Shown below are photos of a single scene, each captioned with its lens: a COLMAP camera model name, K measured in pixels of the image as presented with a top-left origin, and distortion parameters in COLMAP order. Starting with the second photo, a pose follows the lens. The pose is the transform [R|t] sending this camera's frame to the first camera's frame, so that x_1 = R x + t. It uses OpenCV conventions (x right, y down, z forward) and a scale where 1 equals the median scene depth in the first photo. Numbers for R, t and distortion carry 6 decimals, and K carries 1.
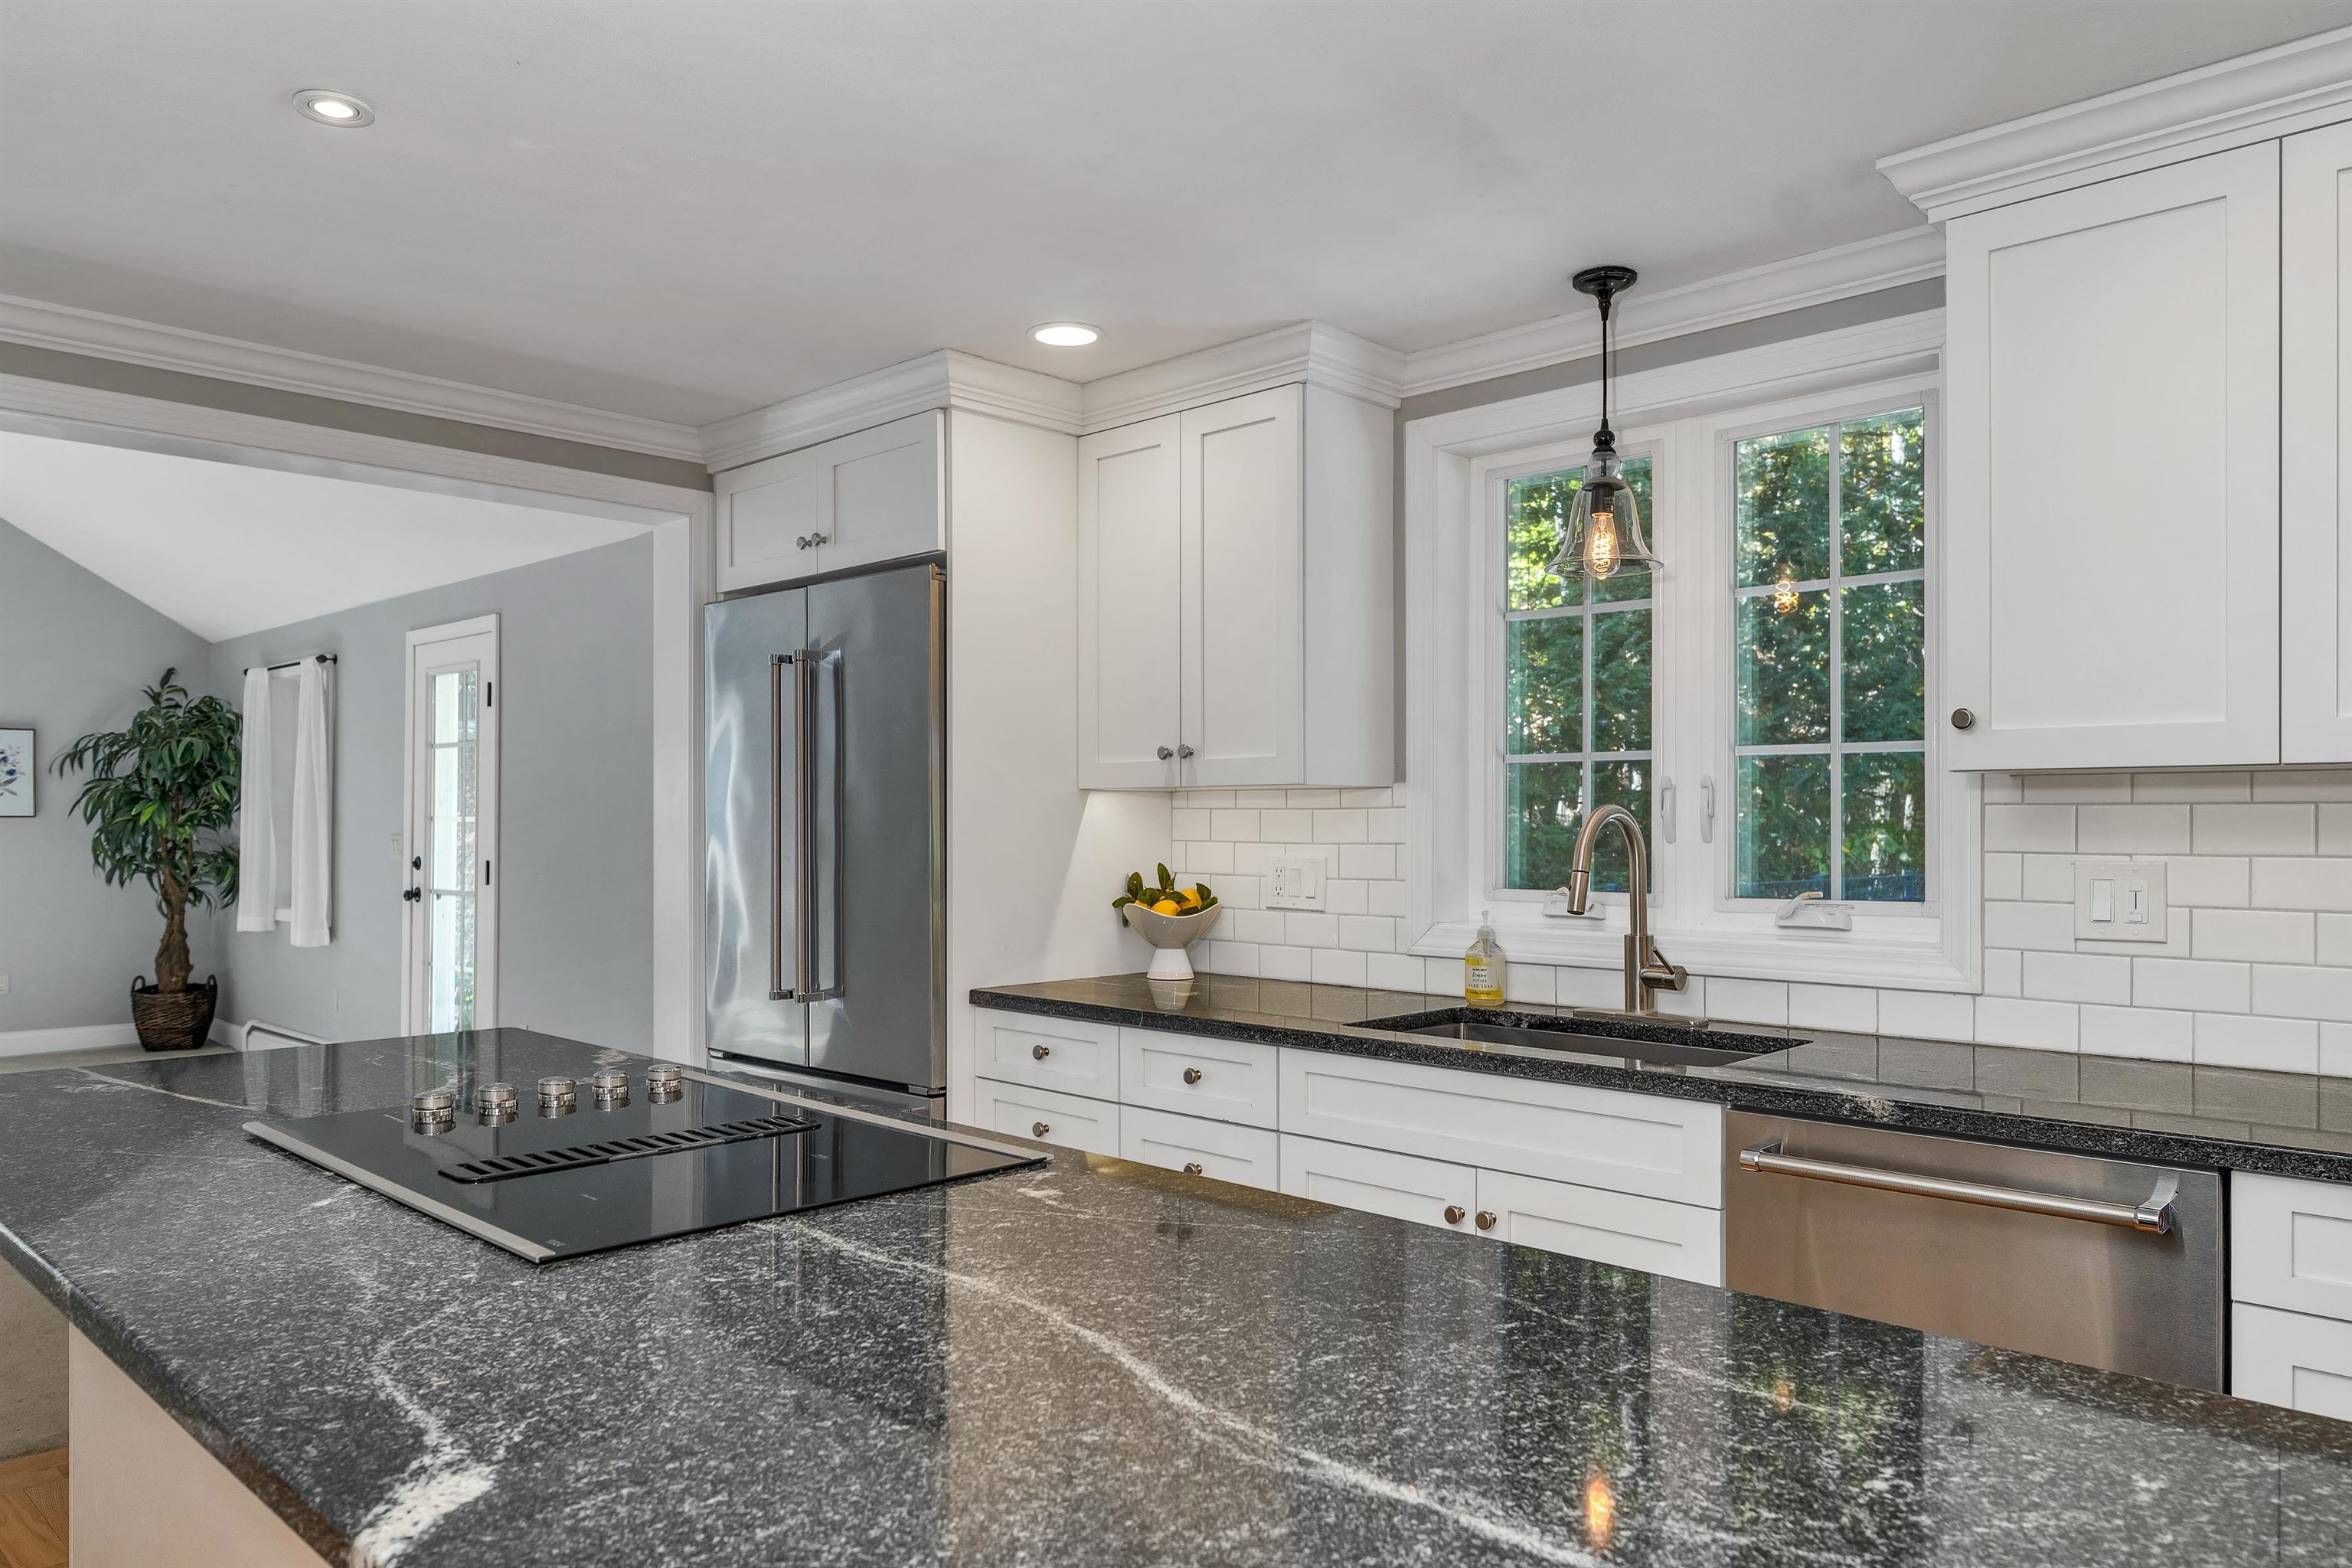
lens RADIAL K [[1593.5, 0, 1171.5], [0, 1593.5, 823.9], [0, 0, 1]] dist [-0.001721, 0.000312]
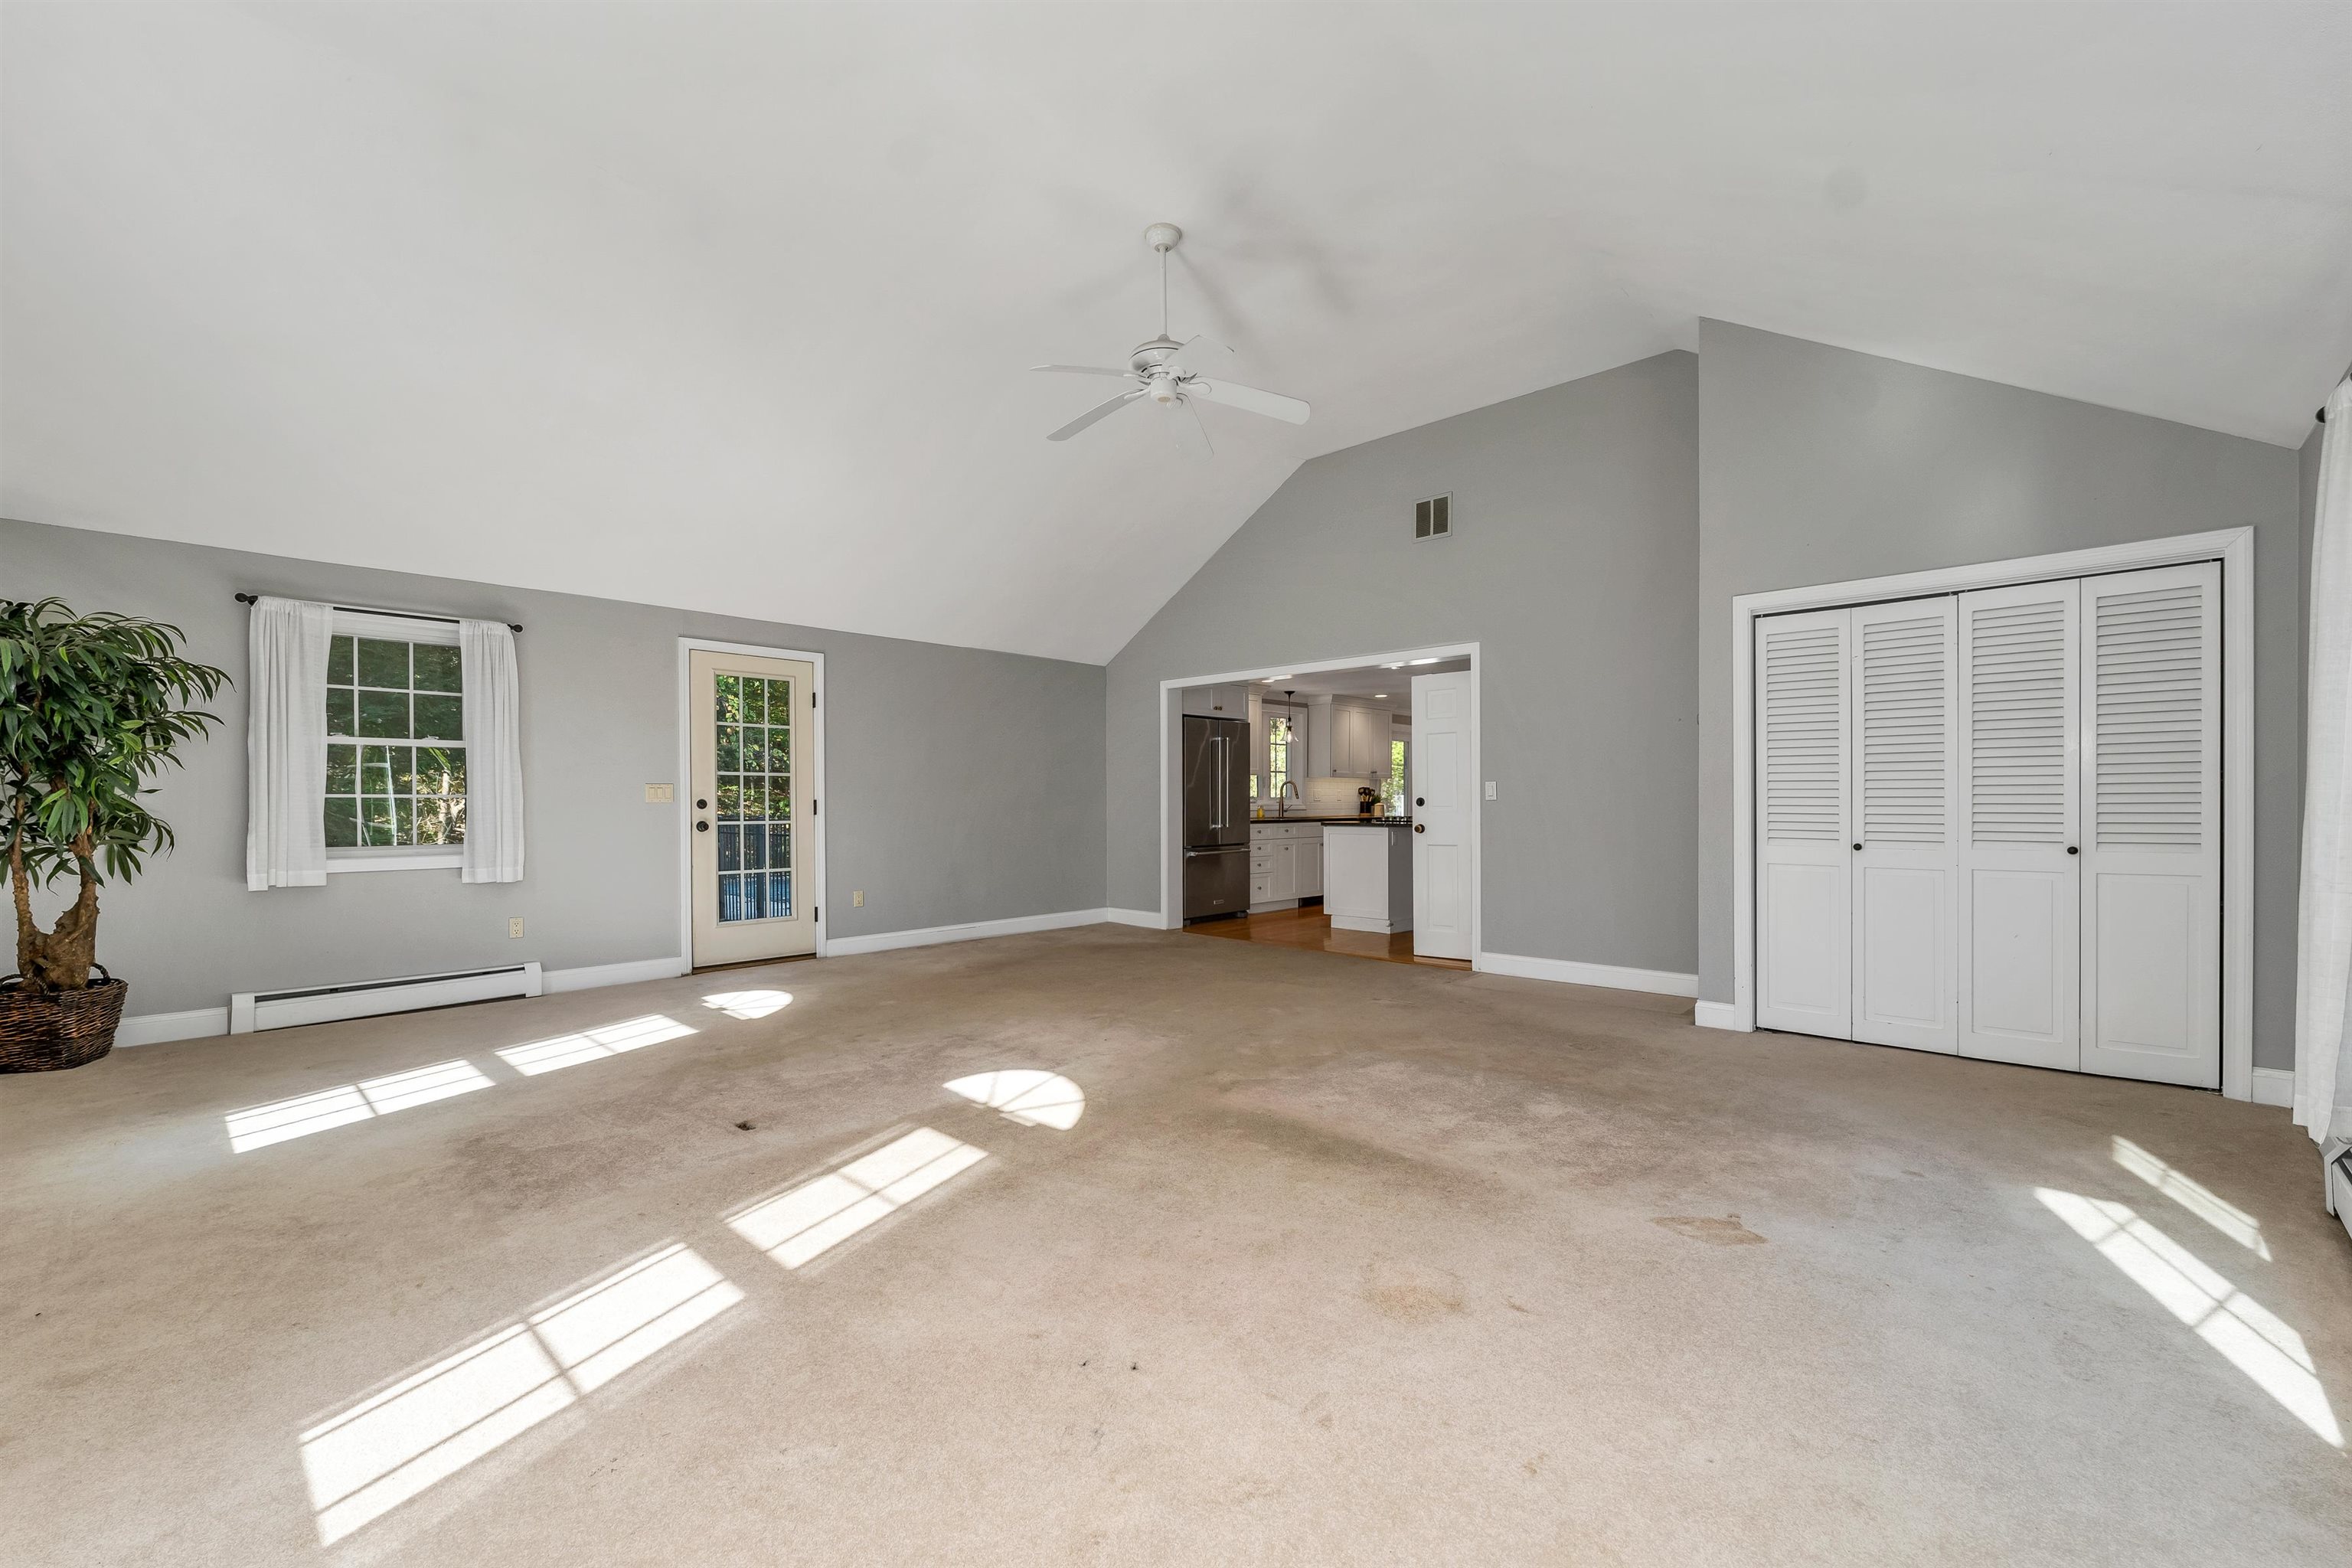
lens RADIAL K [[969.5, 0, 1174.5], [0, 969.5, 795.4], [0, 0, 1]] dist [0.000716, -0.000292]
pose [[-0.007191, 0.007862, 0.999943, -2.873137], [0.009860, 0.999921, -0.007791, 0.057102], [-0.999926, 0.009804, -0.007268, 1.257230]]
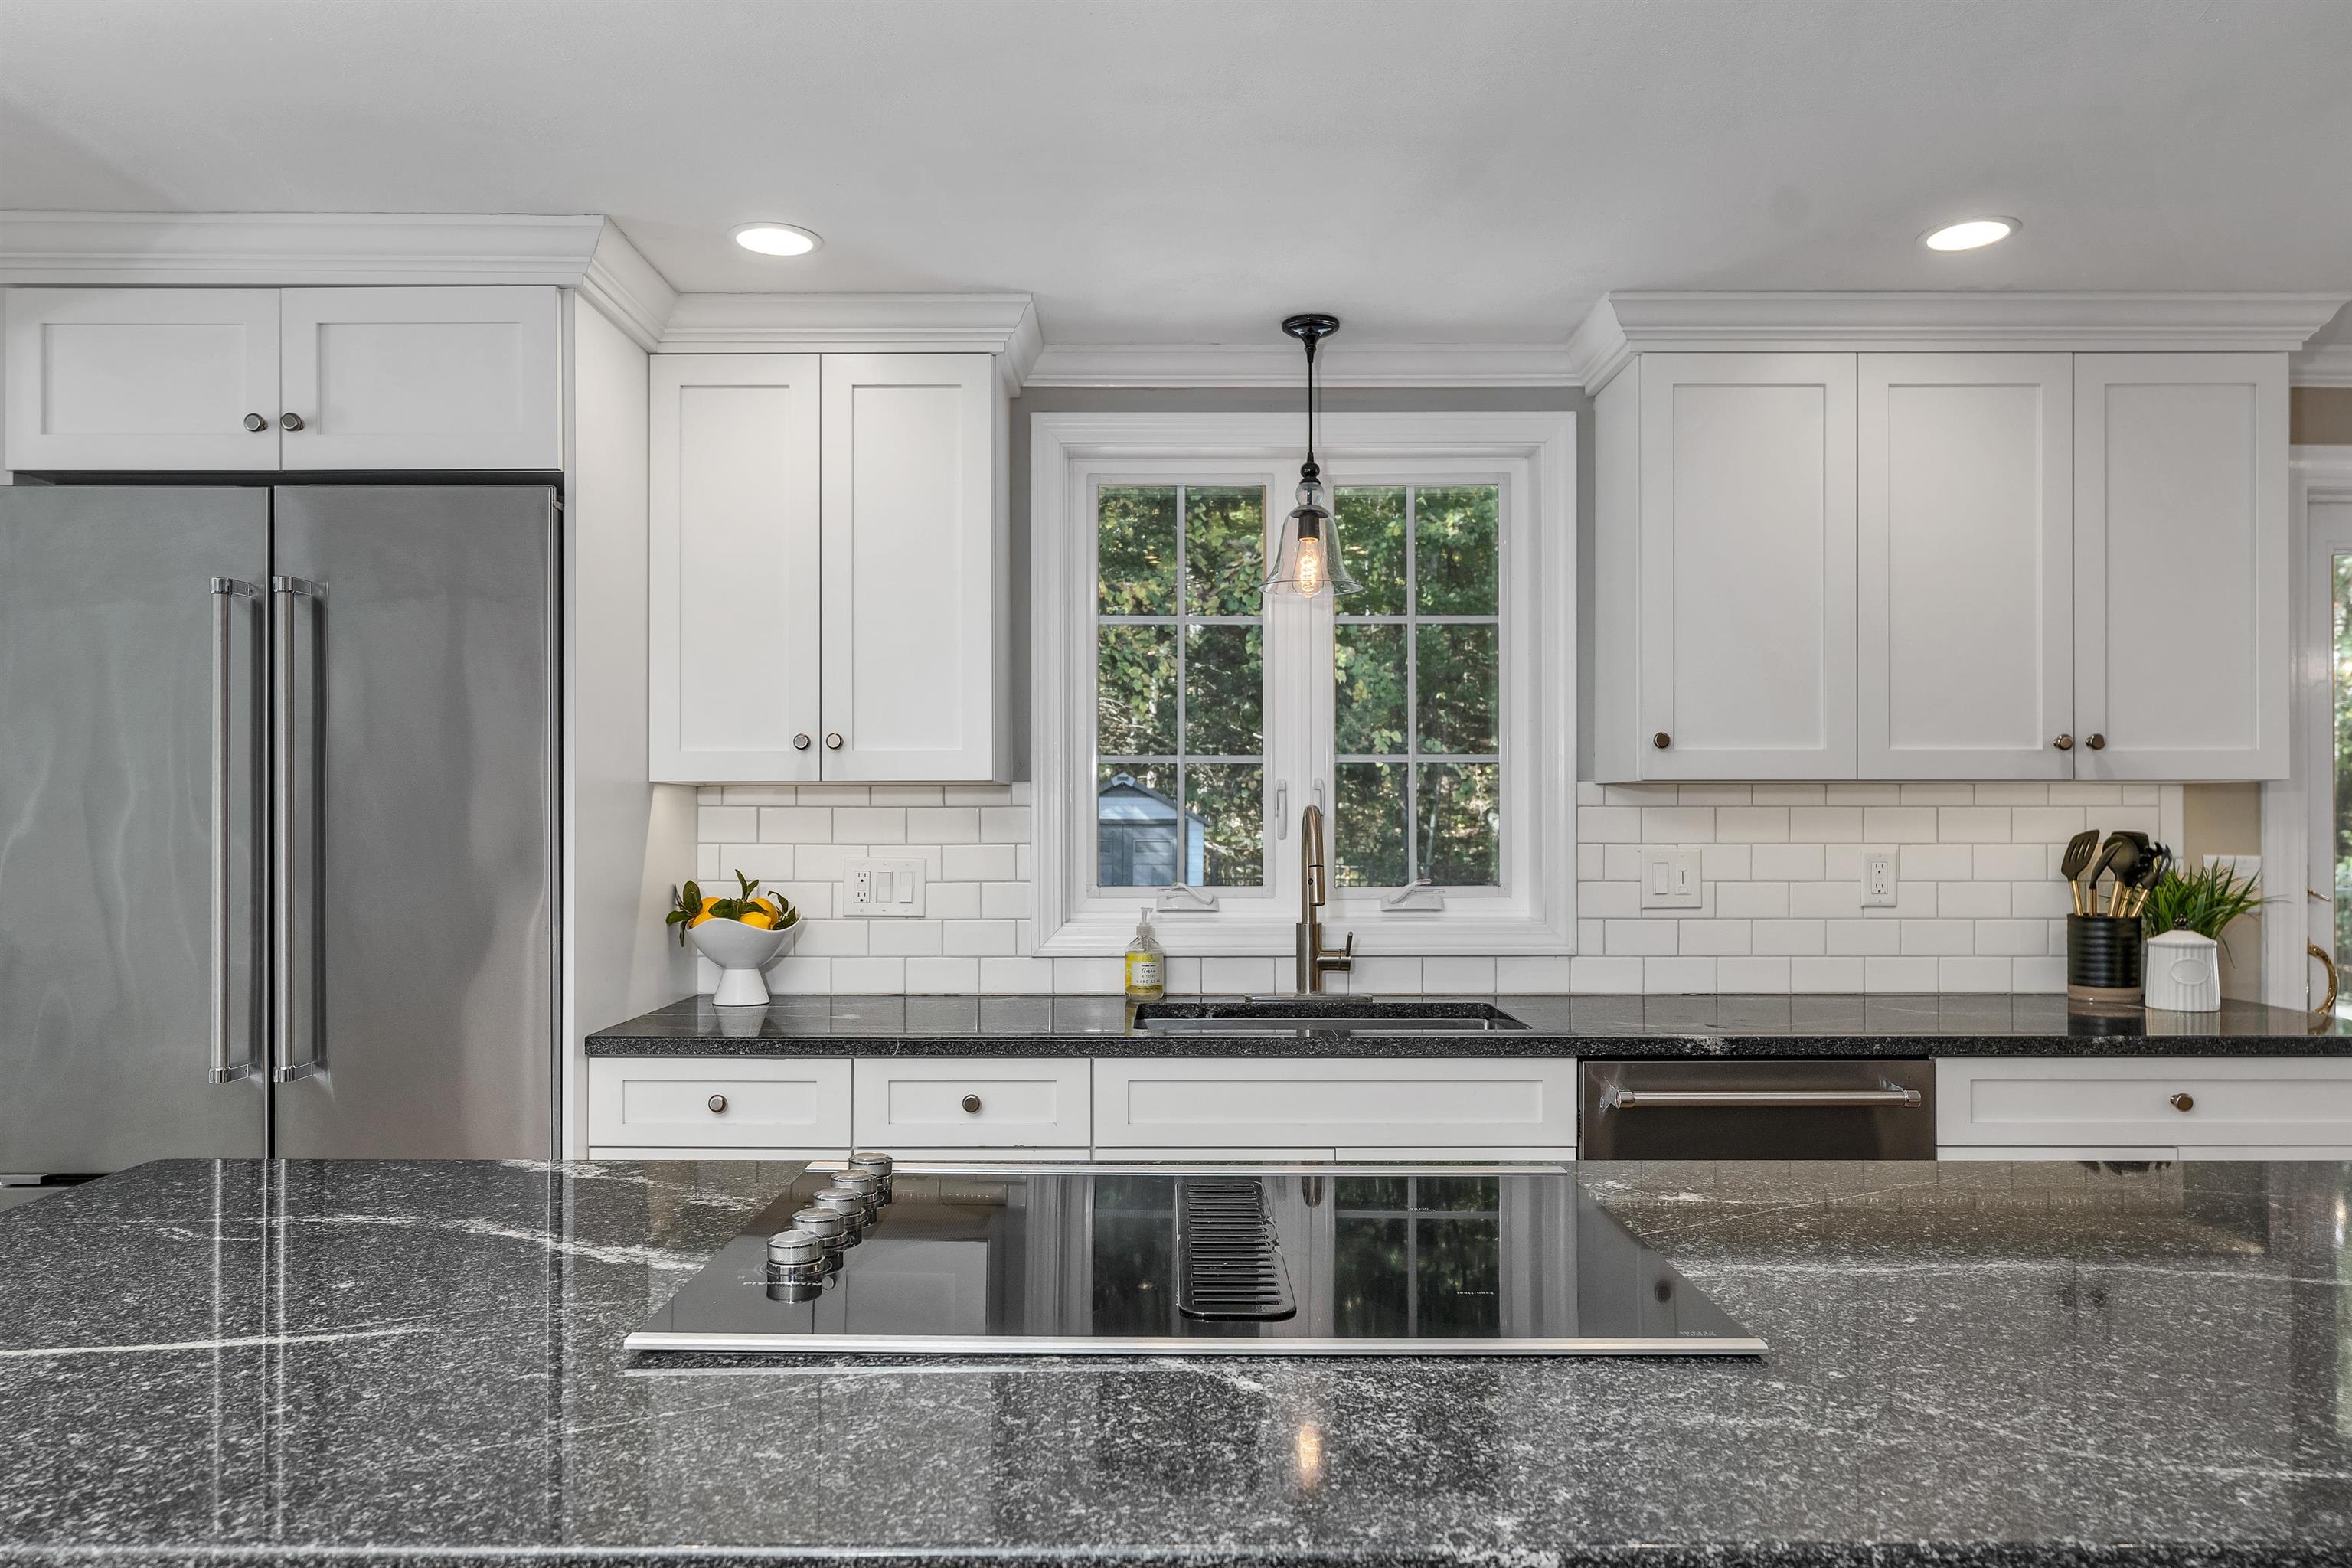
lens RADIAL K [[1585.6, 0, 1173.4], [0, 1585.6, 816.5], [0, 0, 1]] dist [-0.003773, -0.000192]
pose [[0.714271, -0.000202, 0.699869, -0.479993], [0.002655, 0.999994, -0.002421, -0.001569], [-0.699864, 0.003587, 0.714267, 0.250679]]
